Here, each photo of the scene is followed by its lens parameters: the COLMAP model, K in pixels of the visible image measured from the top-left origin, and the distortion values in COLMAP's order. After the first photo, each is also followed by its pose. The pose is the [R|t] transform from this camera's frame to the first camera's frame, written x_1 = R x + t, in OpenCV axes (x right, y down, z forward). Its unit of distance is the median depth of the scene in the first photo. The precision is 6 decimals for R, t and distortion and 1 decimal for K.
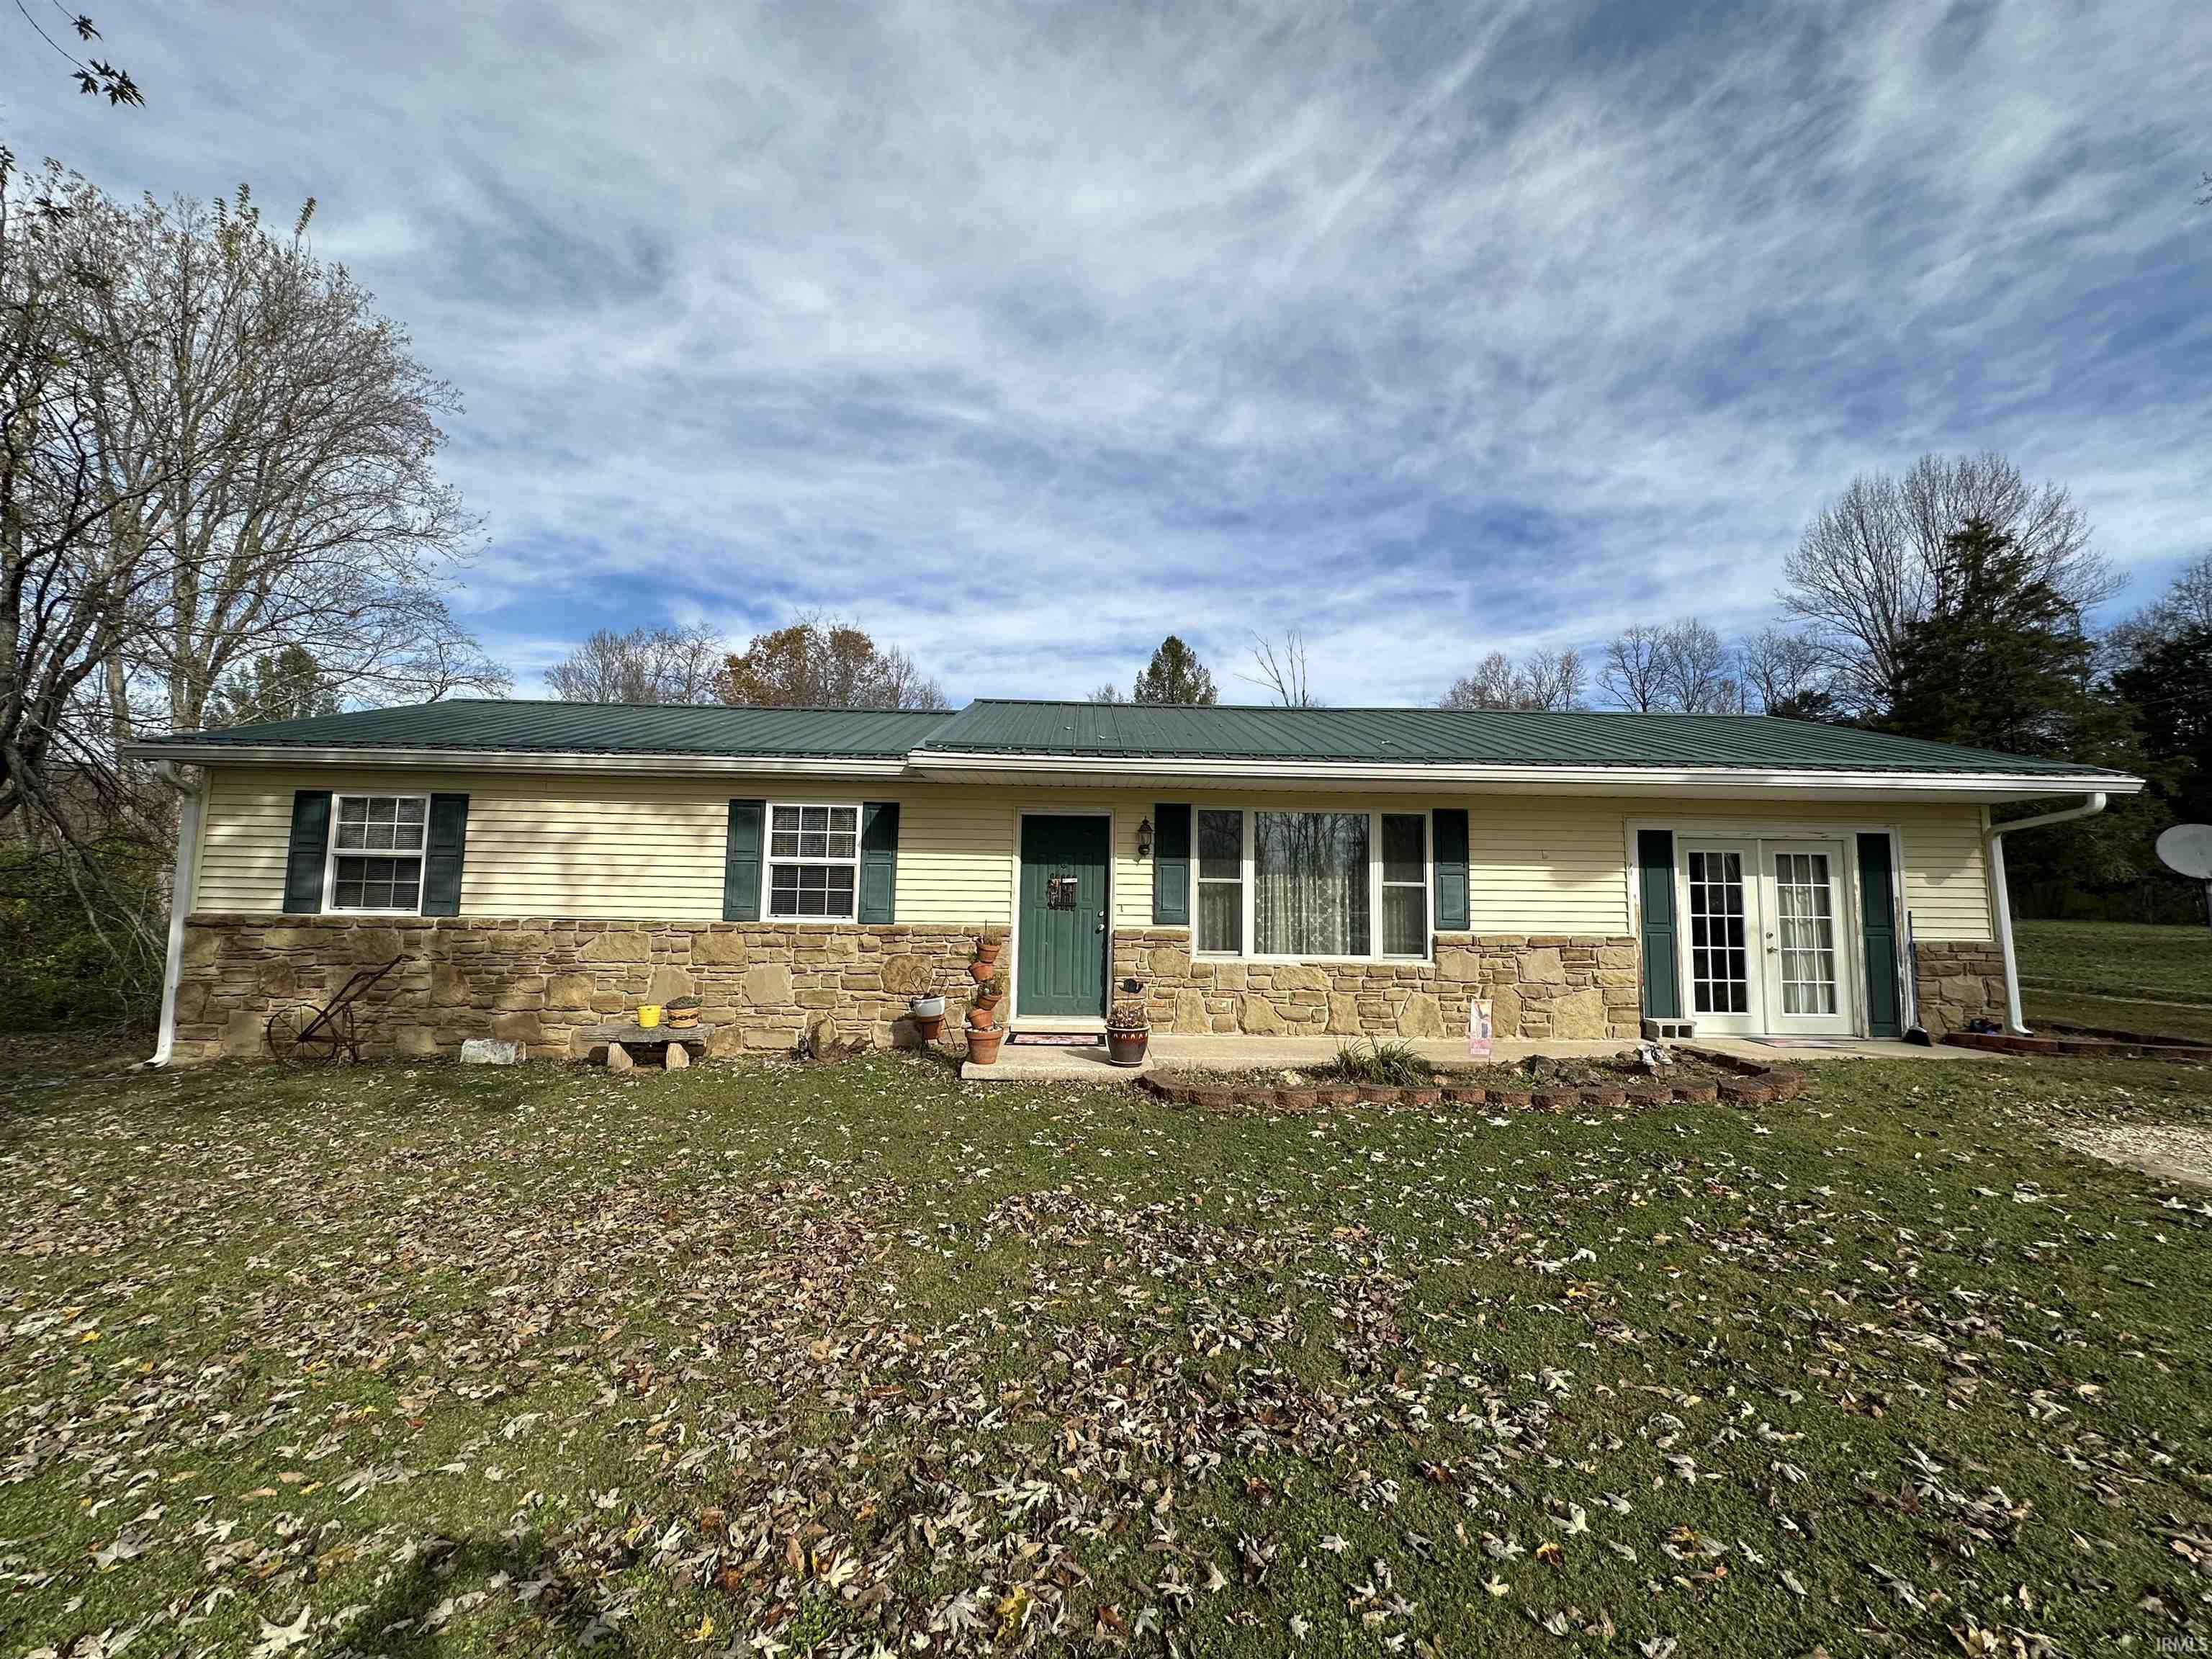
lens RADIAL K [[889.3, 0, 1106.0], [0, 889.3, 829.5], [0, 0, 1]] dist [-0.001245, -0.000097]
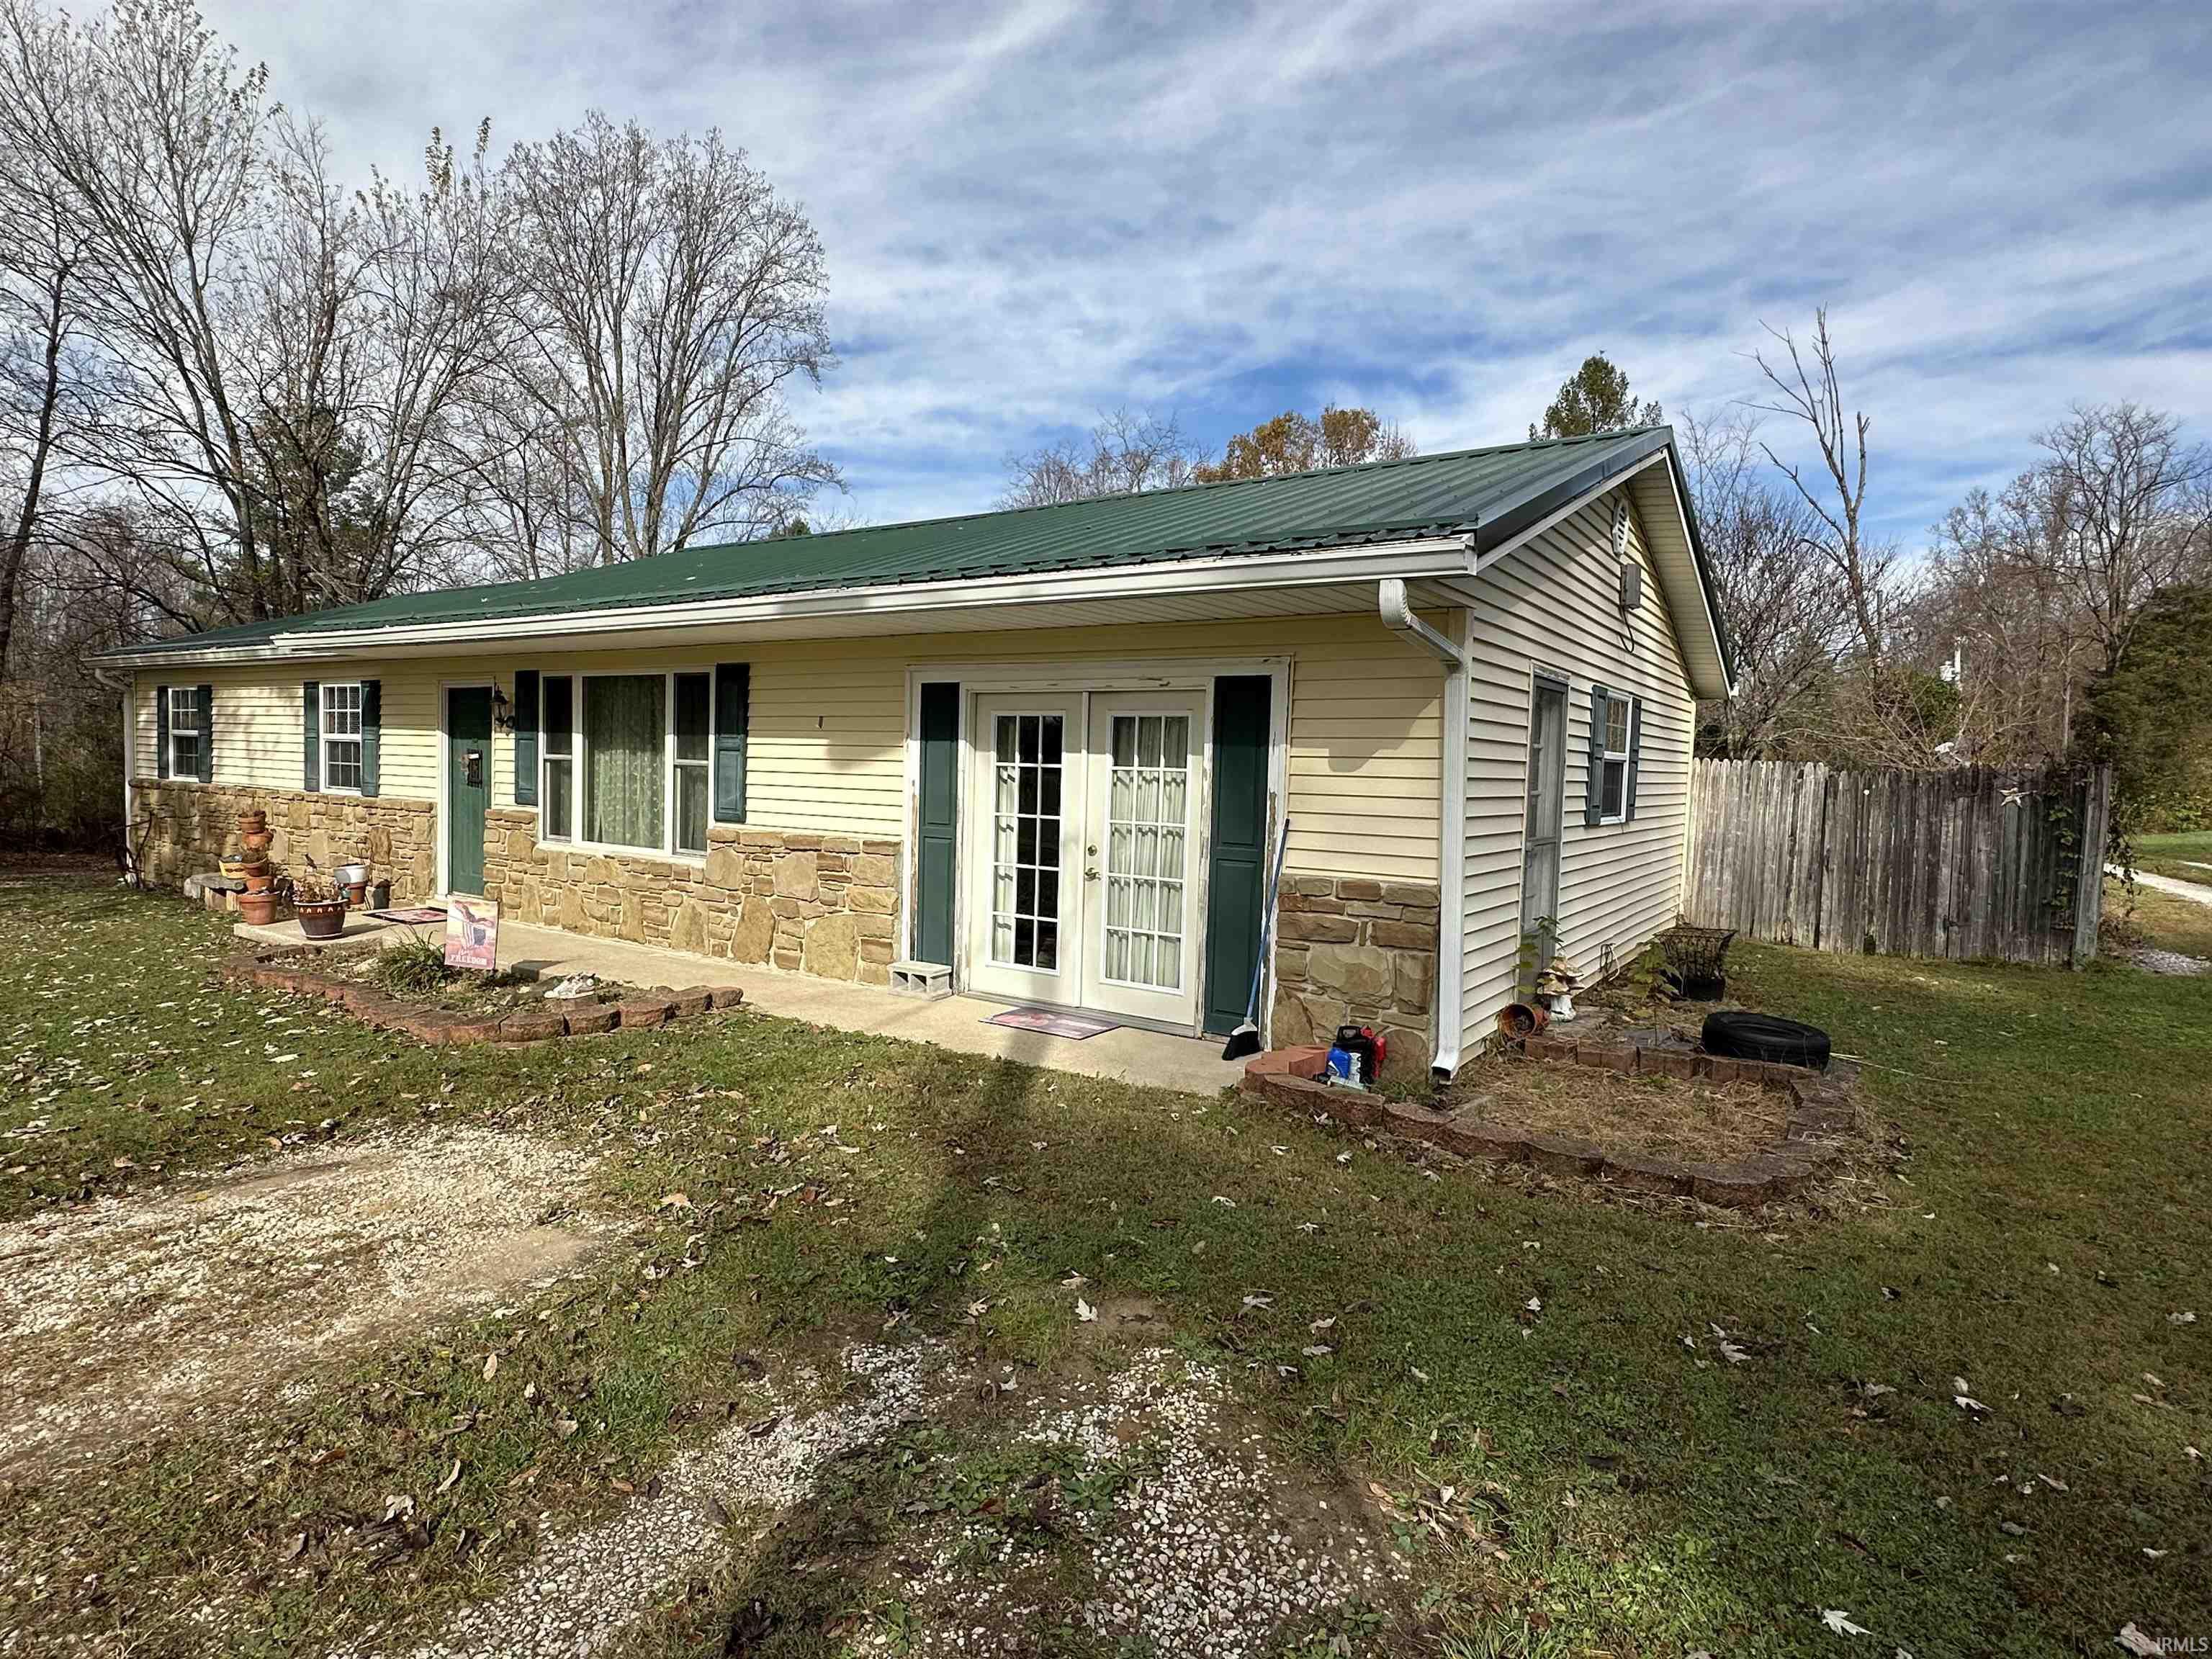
lens RADIAL K [[1180.4, 0, 1106.0], [0, 1180.4, 829.5], [0, 0, 1]] dist [0.000665, -0.000146]
pose [[0.816615, 0.039443, -0.575833, 1.238597], [0.036080, 0.992223, 0.119133, 0.008643], [0.576054, -0.118062, 0.808841, 0.355958]]
